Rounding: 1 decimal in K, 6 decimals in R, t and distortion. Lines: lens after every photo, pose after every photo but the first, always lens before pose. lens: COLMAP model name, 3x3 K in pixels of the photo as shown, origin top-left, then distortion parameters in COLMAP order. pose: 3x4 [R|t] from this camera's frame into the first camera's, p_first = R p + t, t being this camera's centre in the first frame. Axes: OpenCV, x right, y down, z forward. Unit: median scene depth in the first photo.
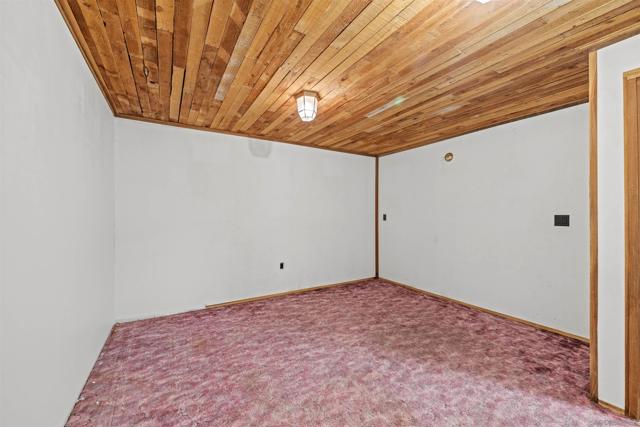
lens RADIAL K [[254.1, 0, 321.1], [0, 254.1, 212.4], [0, 0, 1]] dist [-0.003061, -0.000010]
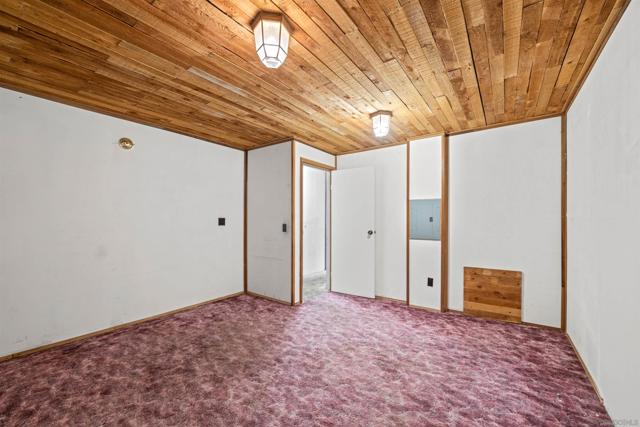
lens RADIAL K [[254.1, 0, 321.2], [0, 254.1, 219.1], [0, 0, 1]] dist [-0.003061, -0.000010]
pose [[-0.387448, -0.000993, 0.921891, -0.609585], [-0.009253, 0.999953, -0.002812, 0.015904], [-0.921845, -0.009620, -0.387439, 1.015272]]
